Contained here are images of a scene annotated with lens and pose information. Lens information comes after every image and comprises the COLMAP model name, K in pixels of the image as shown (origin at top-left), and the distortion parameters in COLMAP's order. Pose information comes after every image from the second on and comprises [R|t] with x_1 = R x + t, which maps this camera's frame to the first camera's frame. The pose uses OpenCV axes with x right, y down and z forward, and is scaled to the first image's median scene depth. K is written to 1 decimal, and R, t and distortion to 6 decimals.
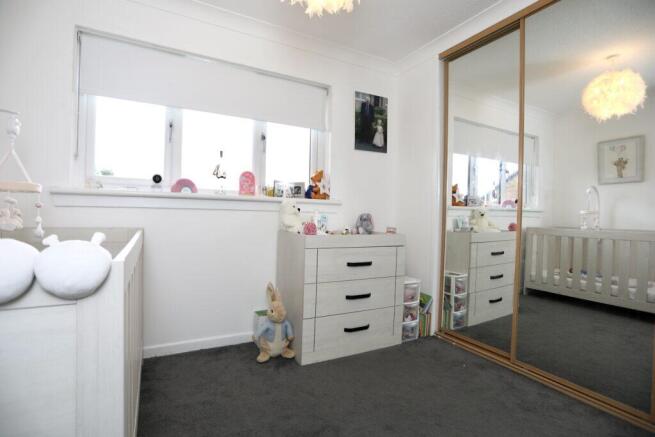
lens RADIAL K [[322.0, 0, 322.1], [0, 322.0, 219.3], [0, 0, 1]] dist [-0.066224, 0.029343]
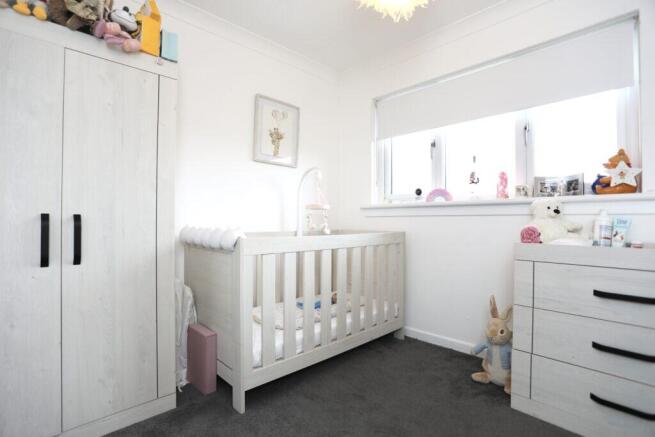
lens RADIAL K [[322.0, 0, 322.1], [0, 322.0, 219.3], [0, 0, 1]] dist [-0.066224, 0.029343]
pose [[0.257862, -0.026752, -0.965811, 0.533155], [-0.012824, 0.999434, -0.031107, 0.019454], [0.966097, 0.020407, 0.257373, 0.308172]]
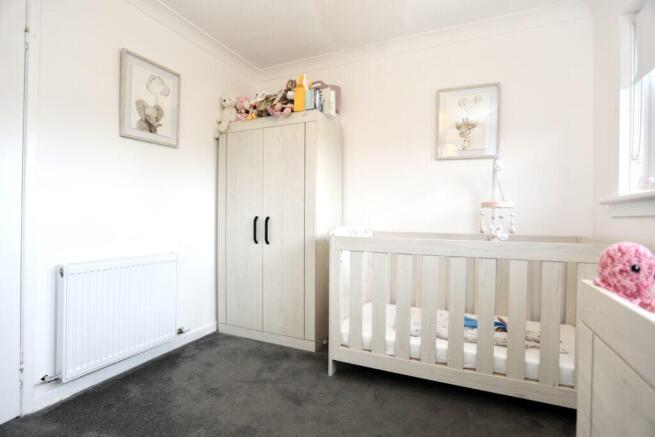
lens RADIAL K [[308.9, 0, 327.5], [0, 308.9, 218.5], [0, 0, 1]] dist [-0.057009, 0.000249]
pose [[-0.795012, -0.017722, -0.606335, 0.325895], [-0.031468, 0.999432, 0.012048, -0.015680], [0.605777, 0.028659, -0.795118, 0.977871]]
